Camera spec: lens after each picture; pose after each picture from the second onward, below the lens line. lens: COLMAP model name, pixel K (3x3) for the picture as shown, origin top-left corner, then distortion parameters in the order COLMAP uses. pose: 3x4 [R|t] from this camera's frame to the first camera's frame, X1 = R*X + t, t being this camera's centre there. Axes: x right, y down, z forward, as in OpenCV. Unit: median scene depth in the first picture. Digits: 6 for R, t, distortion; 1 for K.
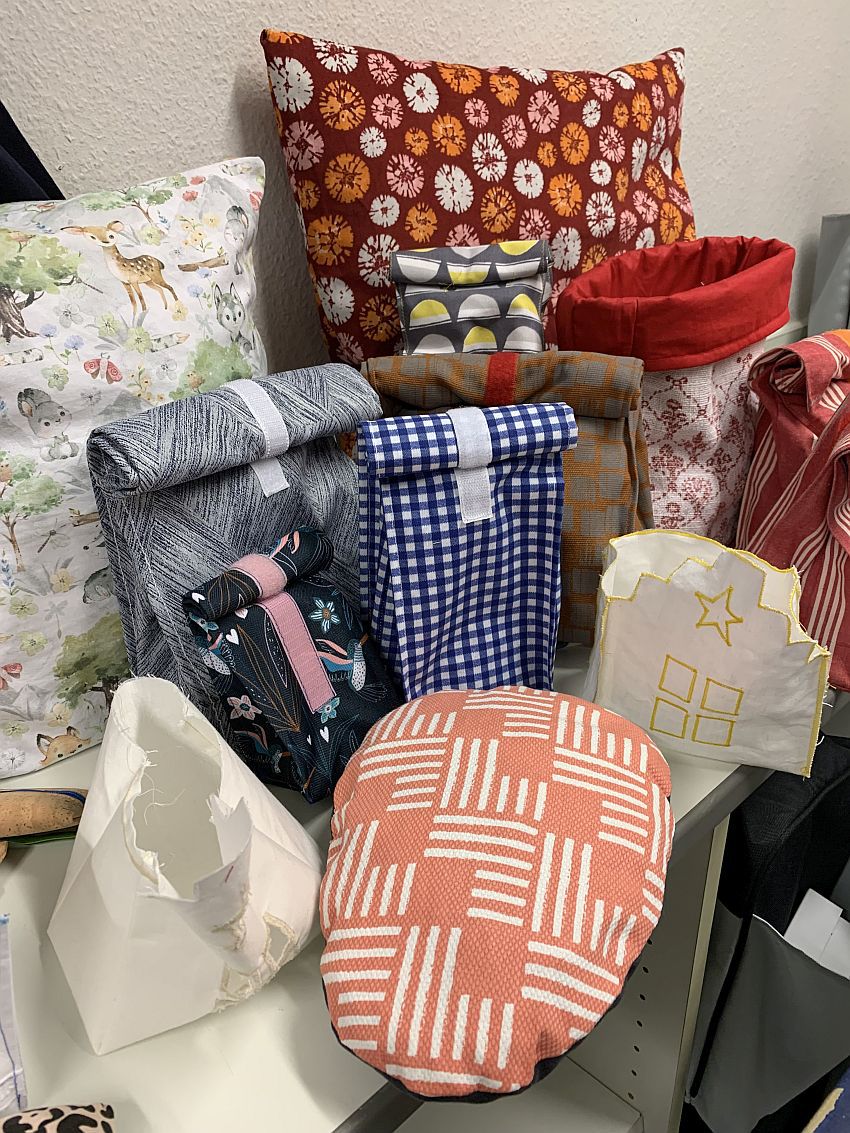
lens RADIAL K [[861.6, 0, 423.5], [0, 861.6, 561.5], [0, 0, 1]] dist [0.005307, -0.006693]
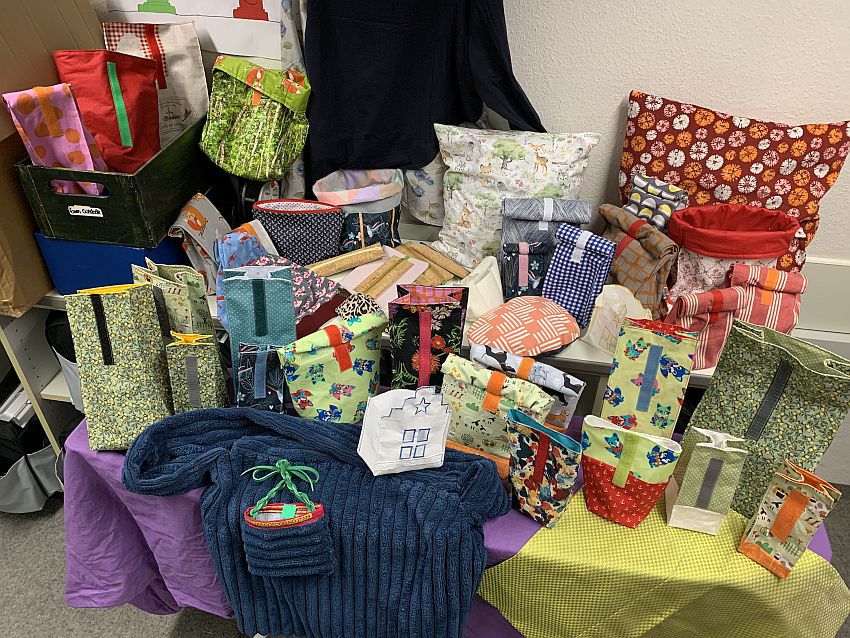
lens RADIAL K [[646.4, 0, 425.5], [0, 646.4, 319.5], [0, 0, 1]] dist [0.005307, -0.006693]
pose [[0.626844, 0.514784, -0.584862, 1.054125], [-0.407545, 0.856402, 0.316990, -0.338714], [0.664059, 0.039654, 0.746628, -1.093194]]
